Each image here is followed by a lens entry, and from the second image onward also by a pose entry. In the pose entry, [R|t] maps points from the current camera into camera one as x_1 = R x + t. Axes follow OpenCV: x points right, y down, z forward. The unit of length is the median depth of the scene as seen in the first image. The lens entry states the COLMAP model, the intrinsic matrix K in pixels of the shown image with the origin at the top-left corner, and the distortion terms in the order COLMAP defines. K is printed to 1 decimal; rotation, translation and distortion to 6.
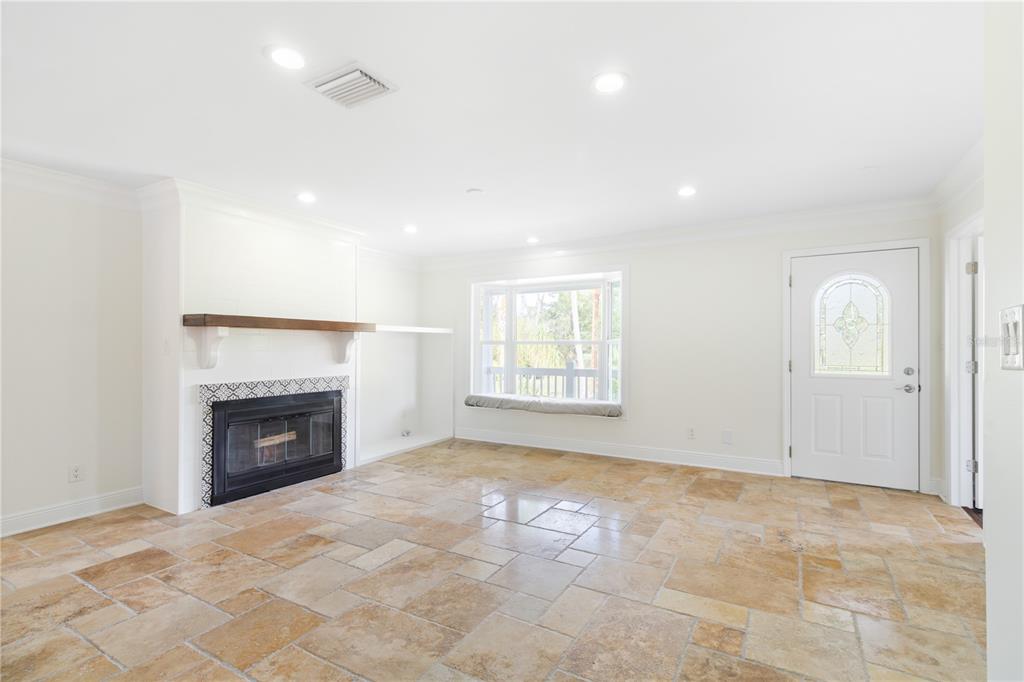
lens RADIAL K [[477.9, 0, 518.8], [0, 477.9, 342.1], [0, 0, 1]] dist [0.010222, -0.000941]
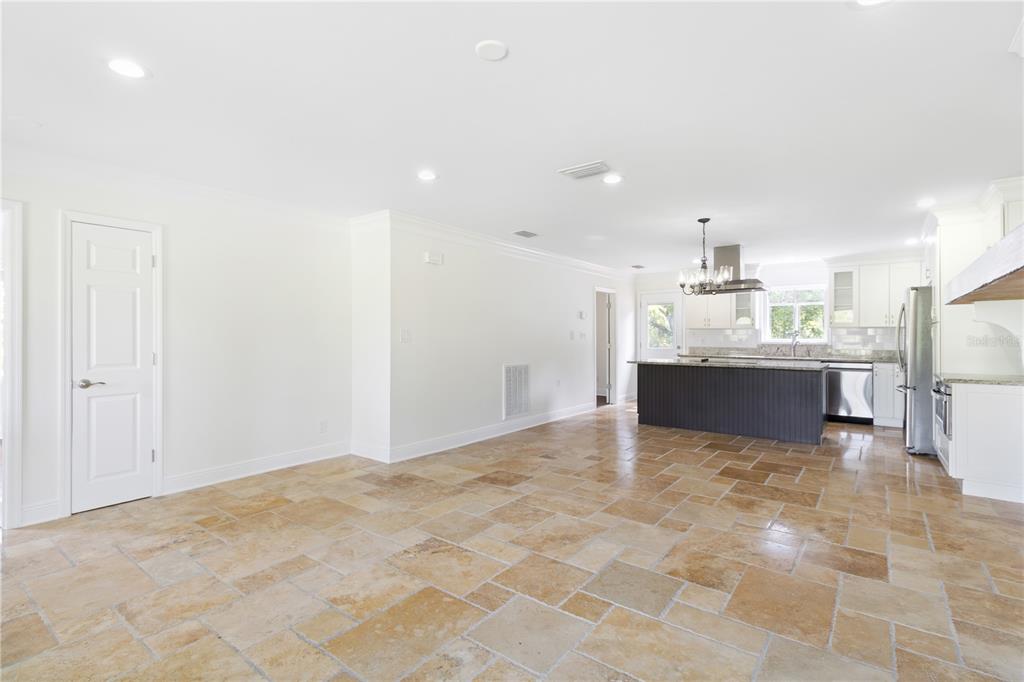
lens RADIAL K [[477.9, 0, 513.1], [0, 477.9, 343.4], [0, 0, 1]] dist [0.010222, -0.000941]
pose [[-0.992274, -0.003070, 0.124030, -0.175734], [-0.002377, 0.999981, 0.005738, 0.010518], [-0.124045, 0.005399, -0.992262, 1.486833]]
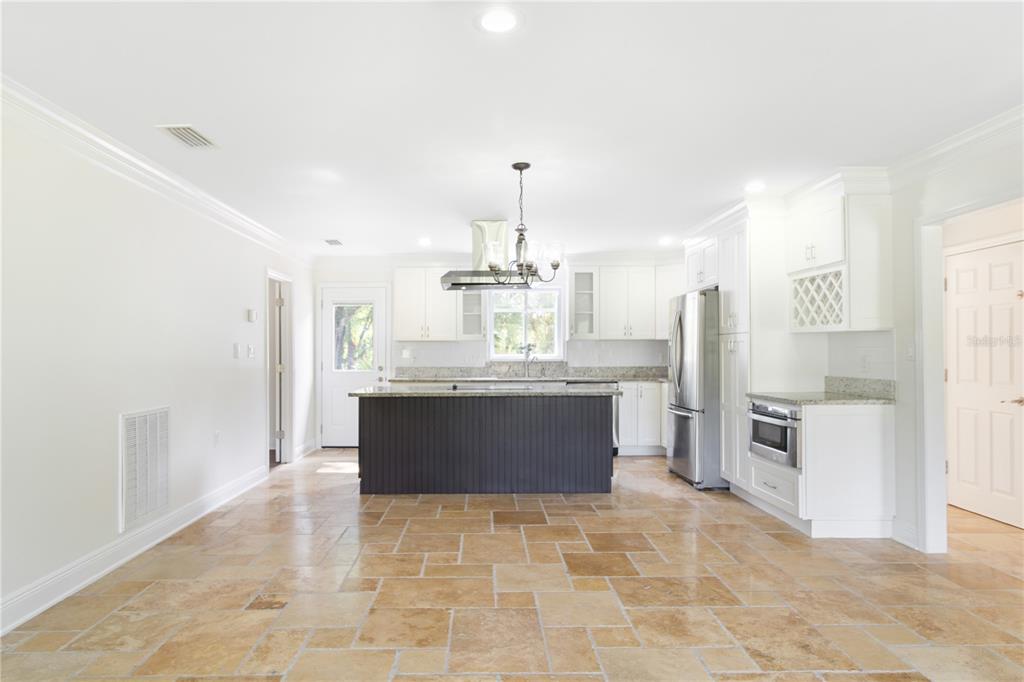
lens RADIAL K [[622.6, 0, 488.1], [0, 622.6, 348.1], [0, 0, 1]] dist [0.009214, -0.001327]
pose [[-0.863471, 0.000599, -0.504399, 0.051401], [0.009968, 0.999824, -0.015877, 0.010263], [0.504300, -0.018737, -0.863325, 1.031345]]
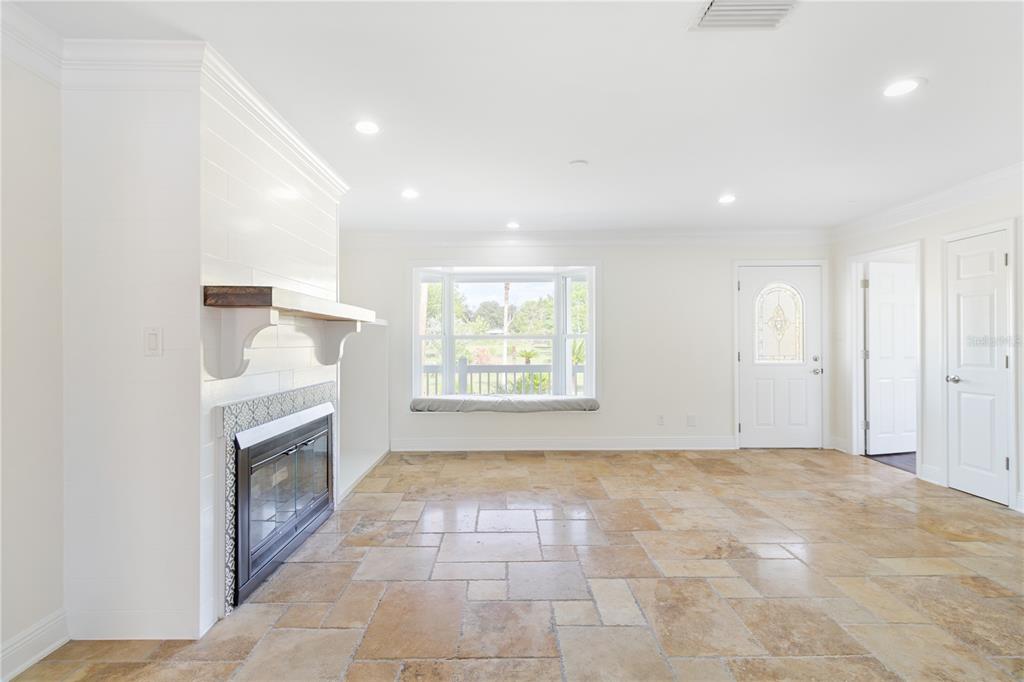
lens RADIAL K [[477.9, 0, 503.6], [0, 477.9, 338.1], [0, 0, 1]] dist [0.010222, -0.000941]
pose [[0.863665, 0.000267, 0.504067, -0.636450], [-0.000682, 1.000000, 0.000638, 0.004327], [-0.504067, -0.000895, 0.863664, 0.305978]]
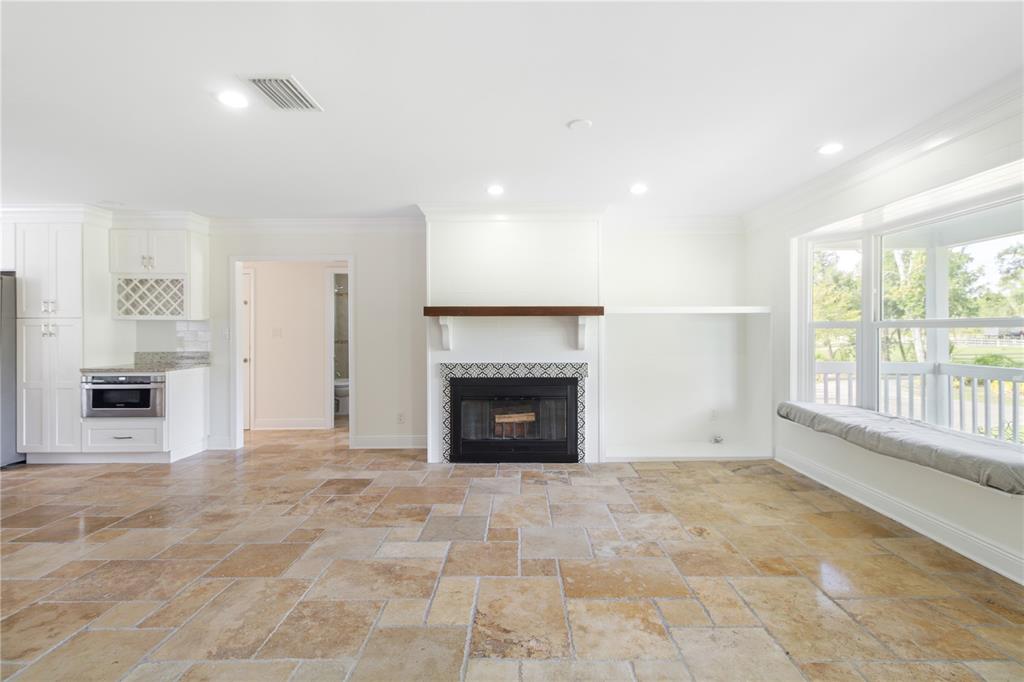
lens RADIAL K [[477.9, 0, 517.6], [0, 477.9, 328.9], [0, 0, 1]] dist [0.010222, -0.000941]
pose [[0.492206, -0.007161, -0.870449, 0.493302], [0.012625, 0.999920, -0.001087, 0.004675], [0.870387, -0.010454, 0.492257, 0.540301]]
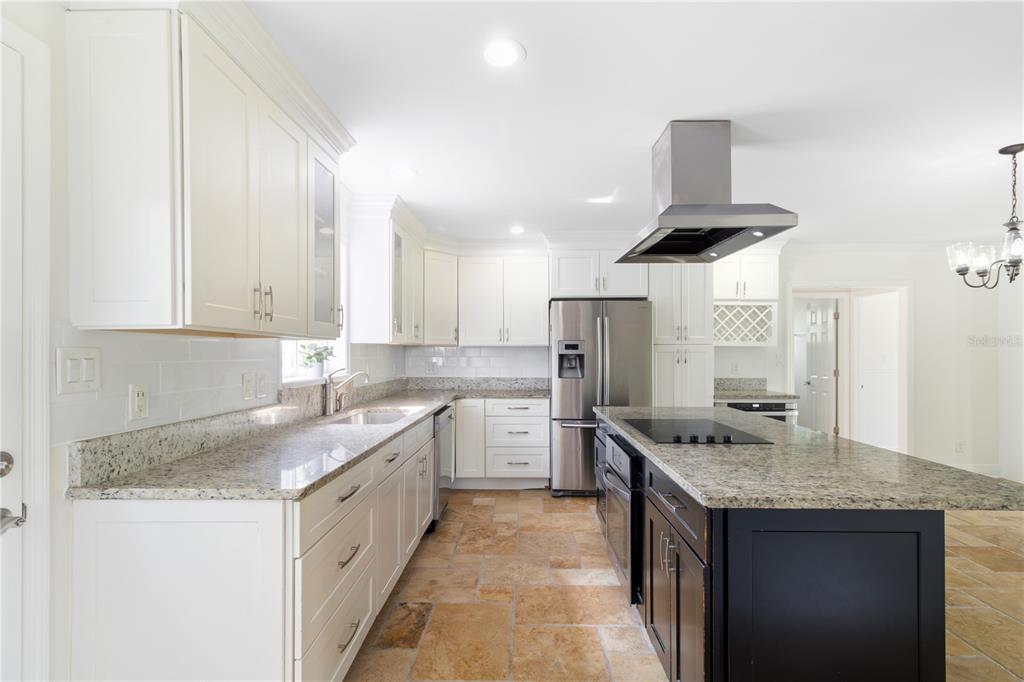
lens RADIAL K [[491.2, 0, 517.8], [0, 491.2, 346.8], [0, 0, 1]] dist [-0.003006, -0.000034]
pose [[0.484812, -0.007971, -0.874582, -0.242150], [0.007982, 0.999957, -0.004688, -0.029405], [0.874582, -0.004708, 0.484855, -0.811092]]
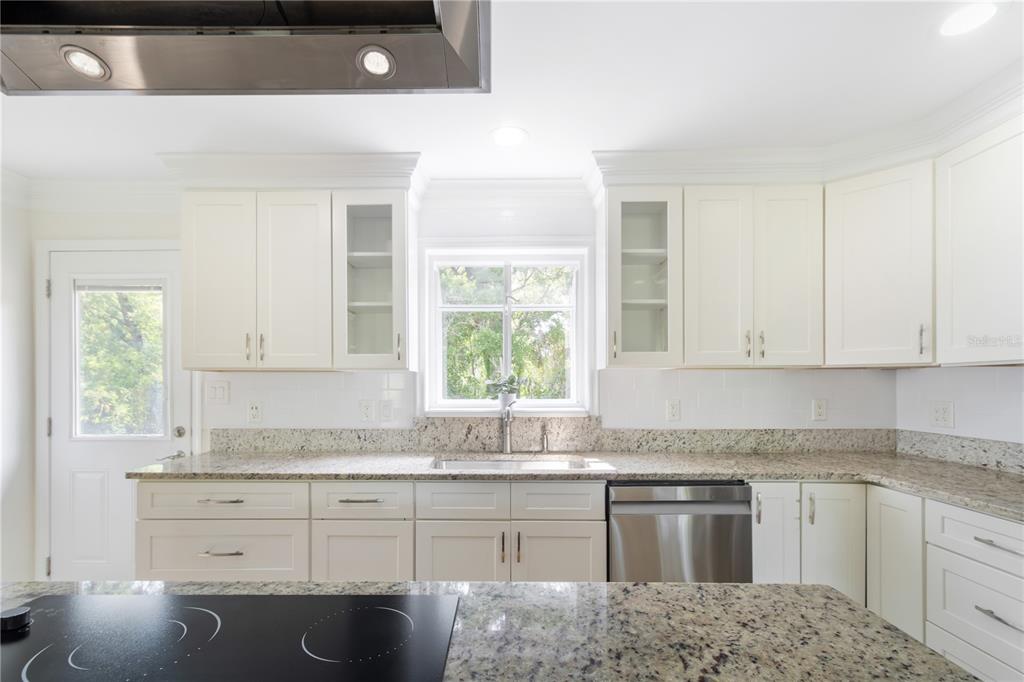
lens RADIAL K [[477.9, 0, 485.2], [0, 477.9, 386.5], [0, 0, 1]] dist [0.010222, -0.000941]
pose [[-0.870672, 0.006815, -0.491817, -0.729264], [0.008919, 0.999958, -0.001933, -0.020627], [0.491783, -0.006069, -0.870696, -0.090566]]
